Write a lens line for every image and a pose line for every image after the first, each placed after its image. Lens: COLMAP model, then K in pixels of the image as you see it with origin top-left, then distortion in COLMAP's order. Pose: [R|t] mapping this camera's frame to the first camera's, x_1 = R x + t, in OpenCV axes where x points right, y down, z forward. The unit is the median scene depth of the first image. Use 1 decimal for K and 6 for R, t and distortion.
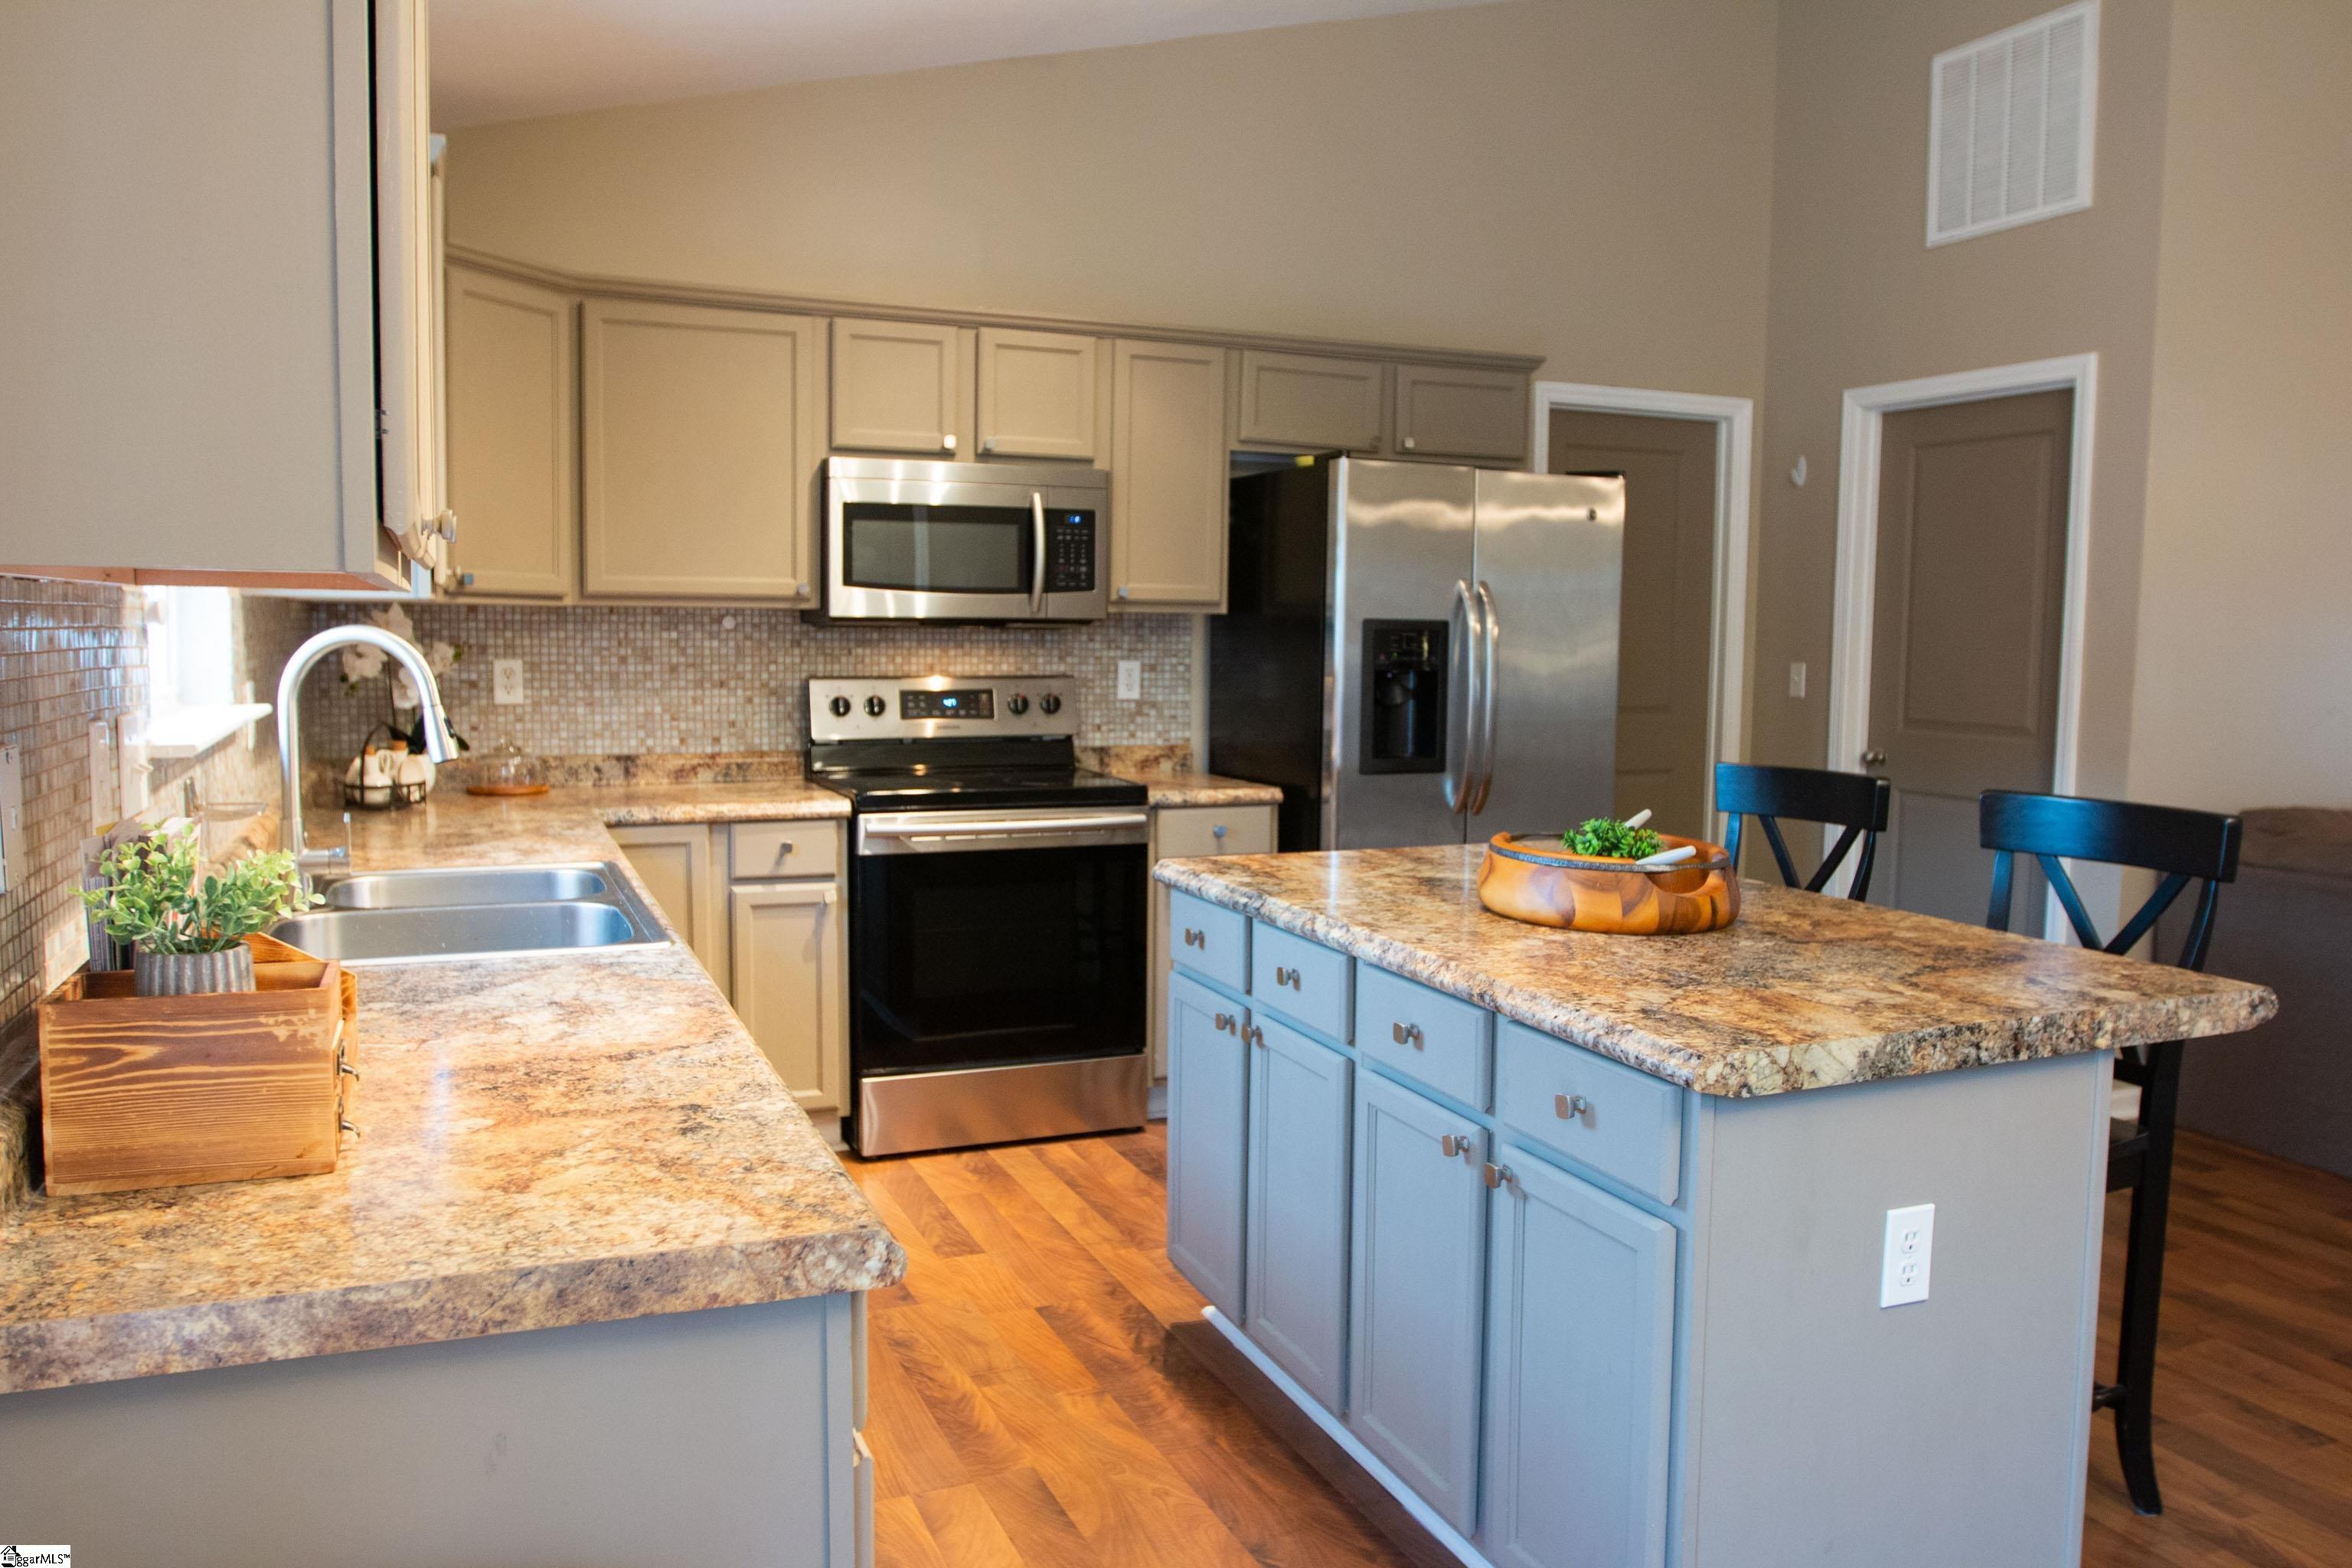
lens RADIAL K [[1723.3, 0, 1188.9], [0, 1723.3, 778.6], [0, 0, 1]] dist [-0.078303, 0.057301]
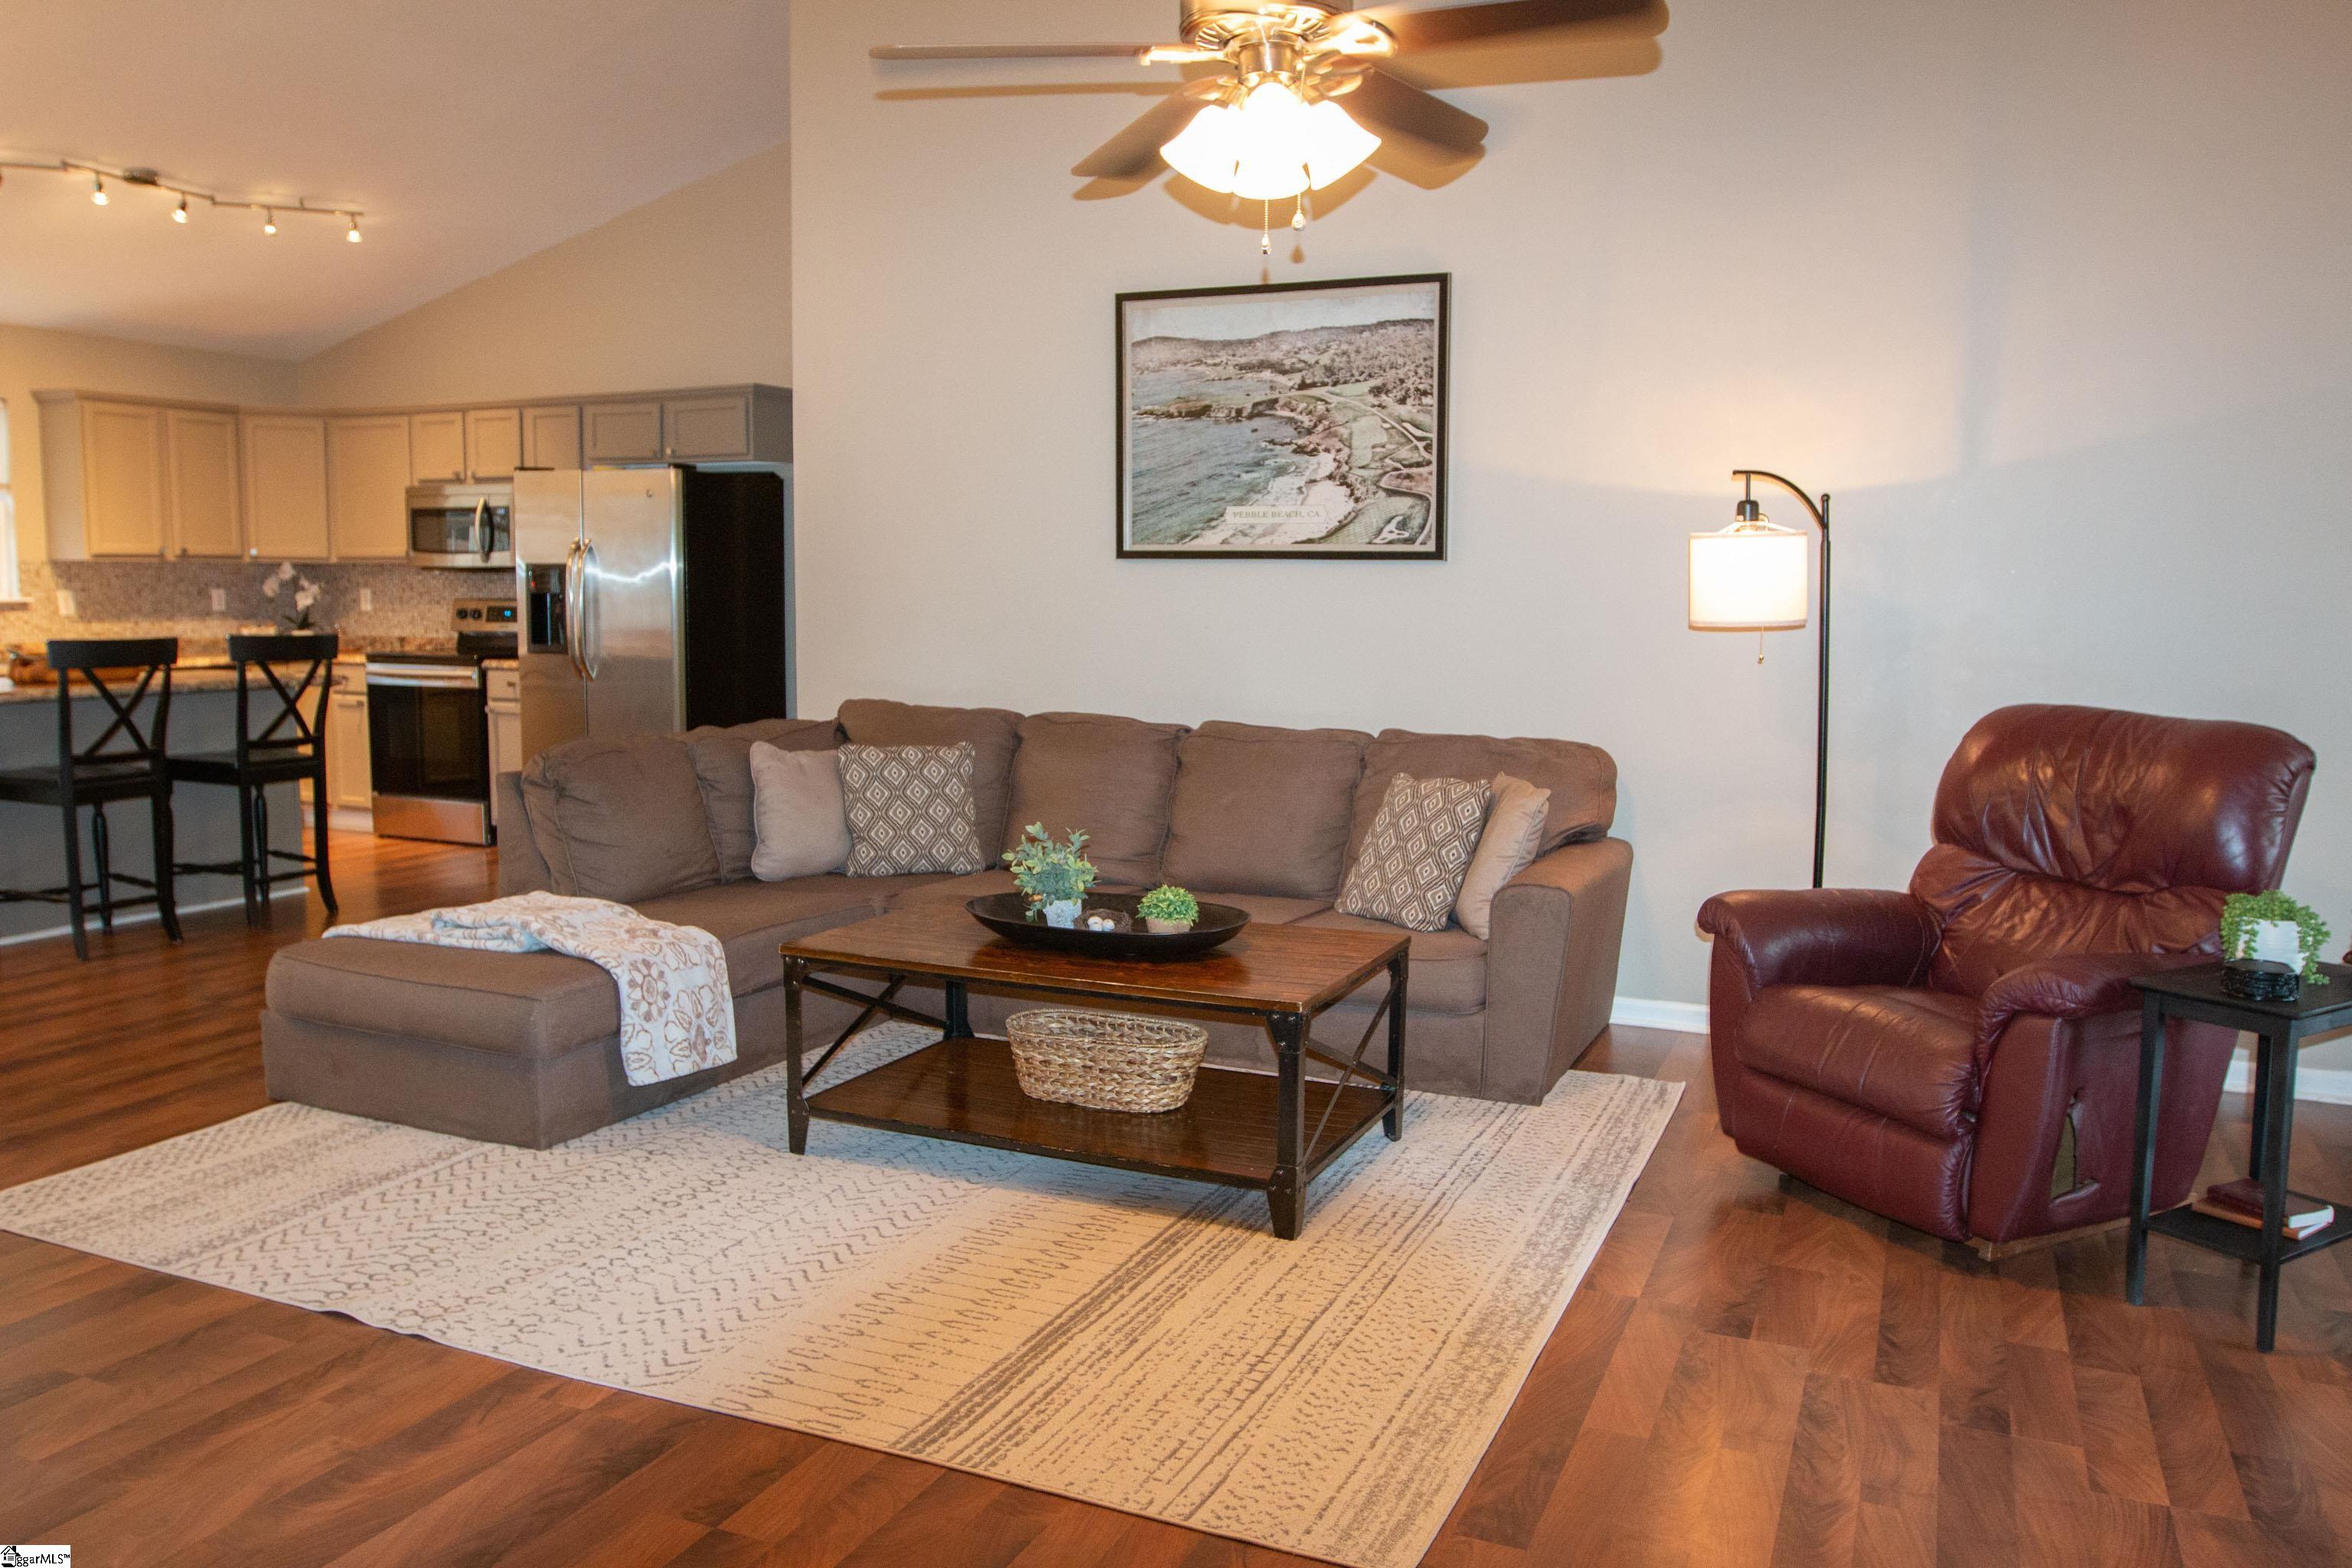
lens RADIAL K [[1723.7, 0, 1191.6], [0, 1723.7, 778.5], [0, 0, 1]] dist [-0.081867, 0.065152]
pose [[0.677049, 0.076025, -0.732001, 1.851741], [-0.065175, 0.996936, 0.043259, 0.005927], [0.733047, 0.018420, 0.679929, 0.330673]]
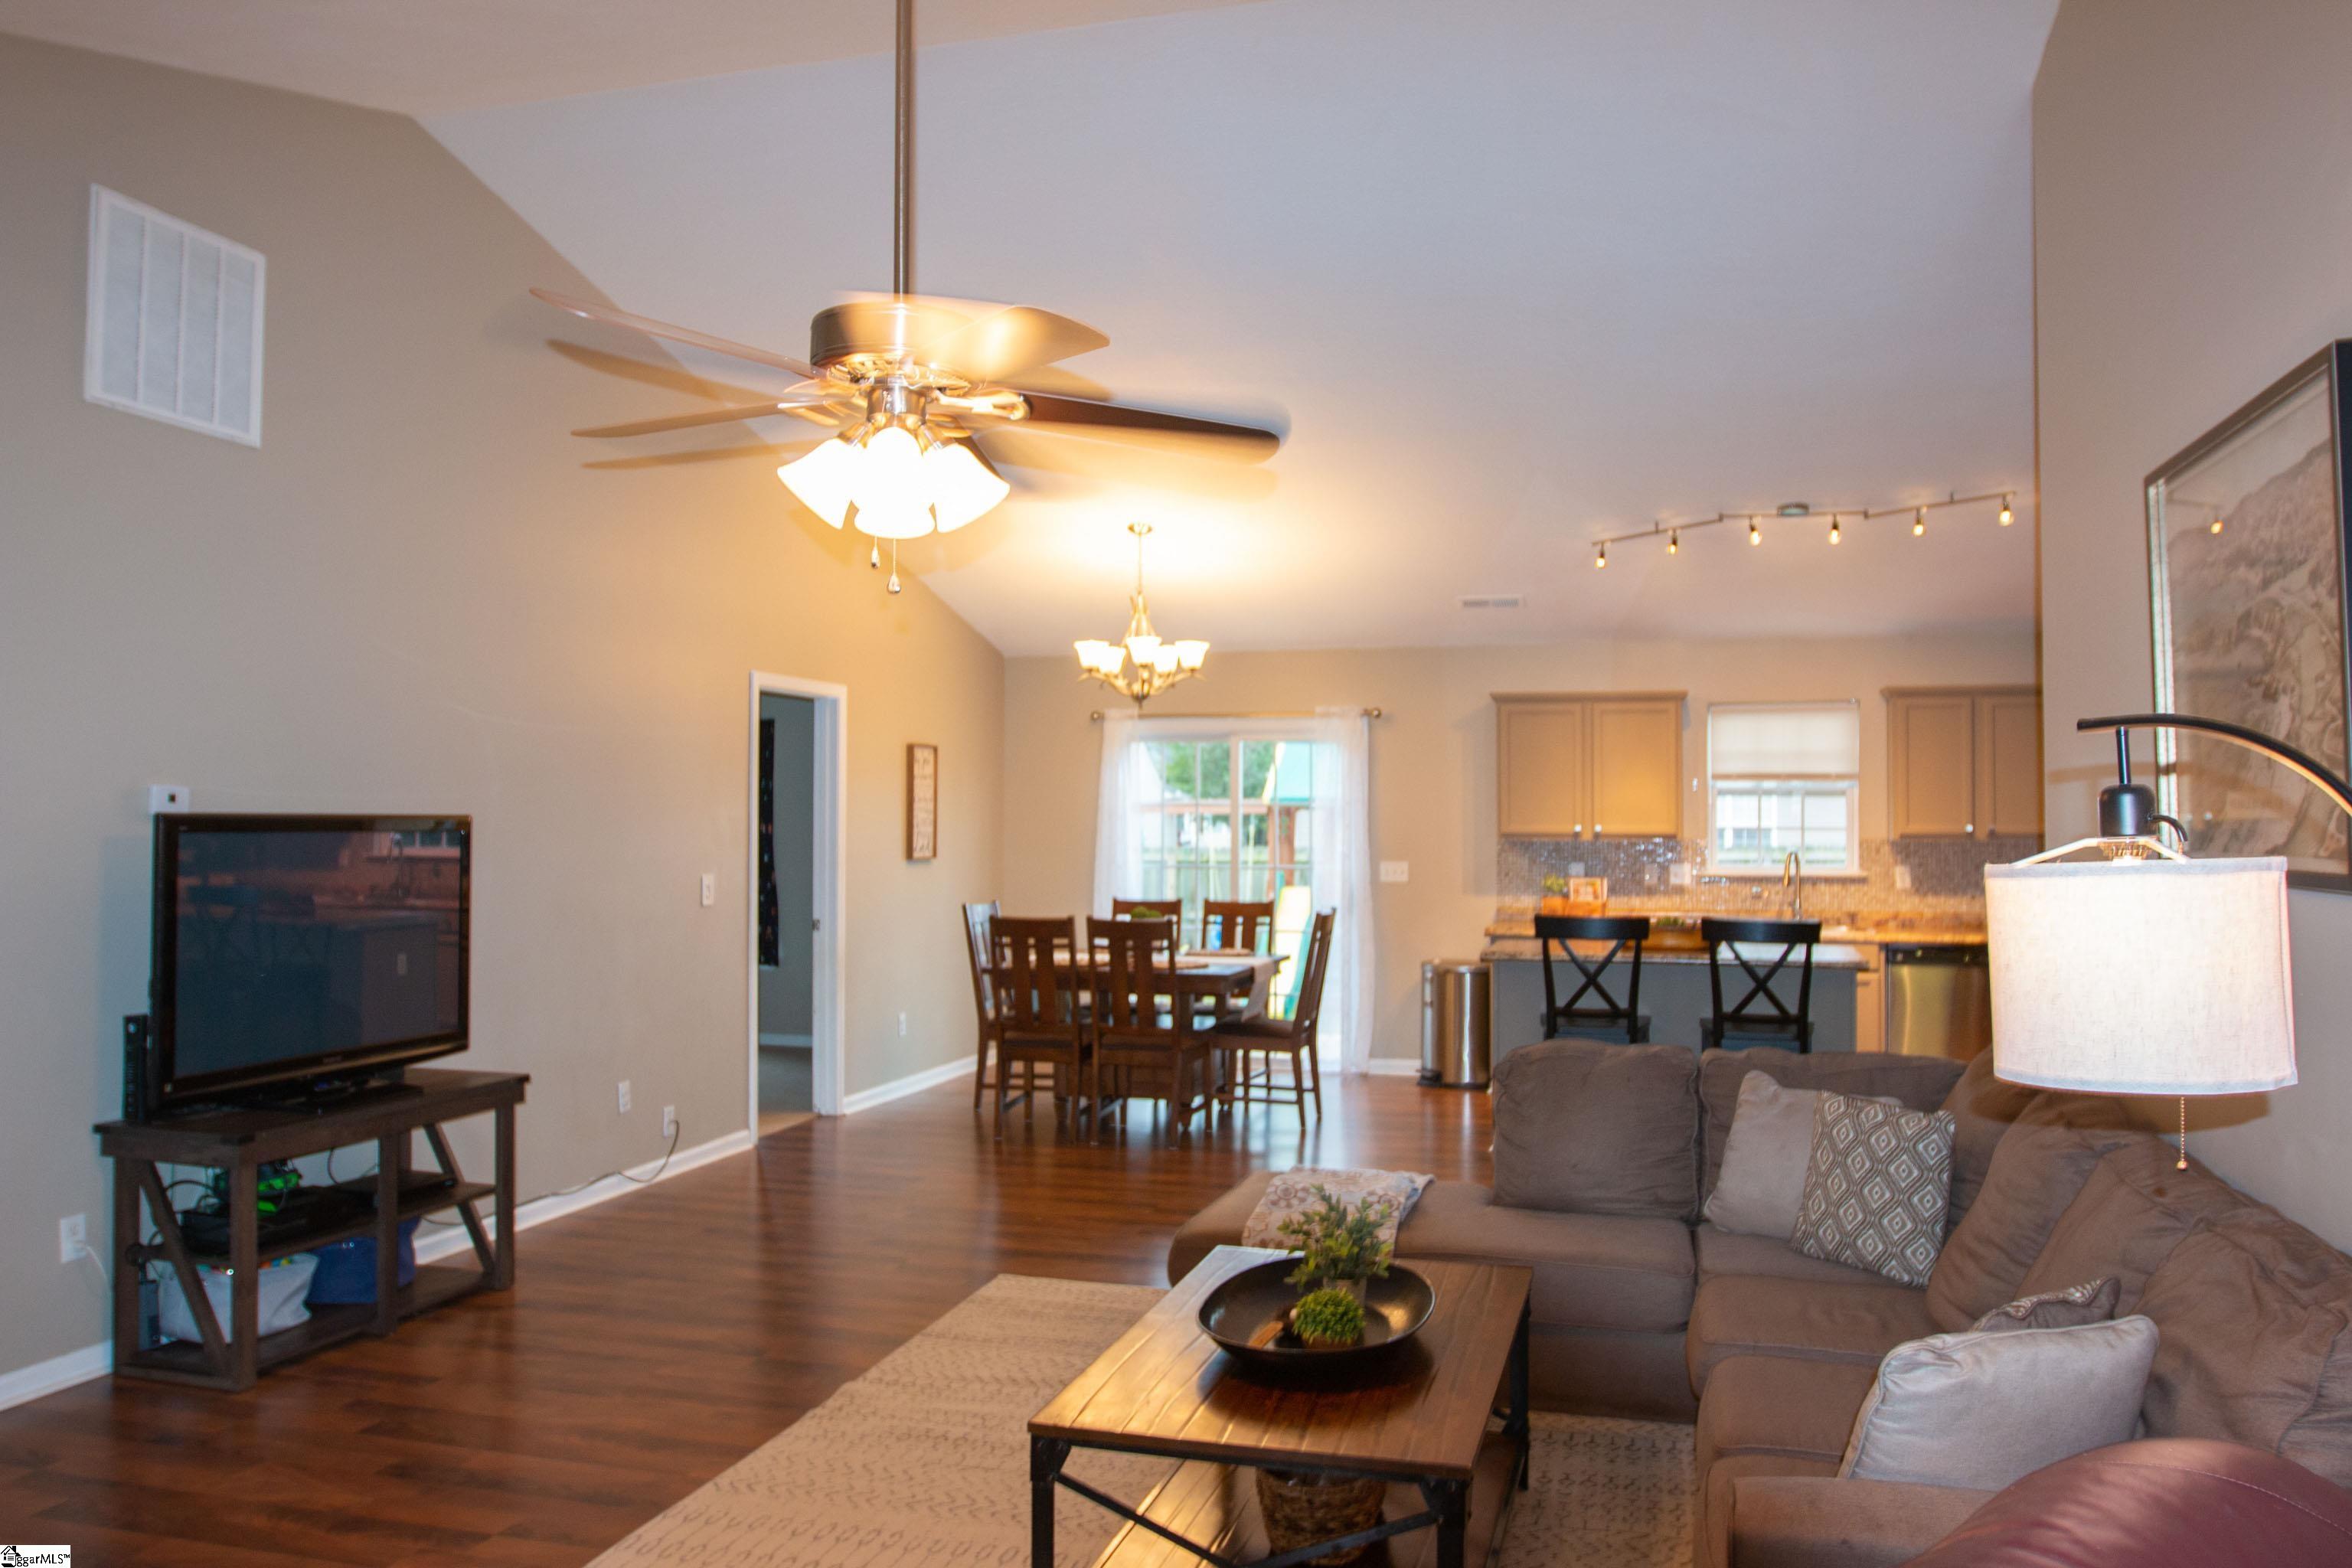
lens RADIAL K [[1723.3, 0, 1188.9], [0, 1723.3, 778.6], [0, 0, 1]] dist [-0.078303, 0.057301]
pose [[-0.623166, -0.033450, -0.781374, 1.807226], [-0.080631, 0.996509, 0.021646, -0.122057], [0.777922, 0.076492, -0.623688, 1.293189]]
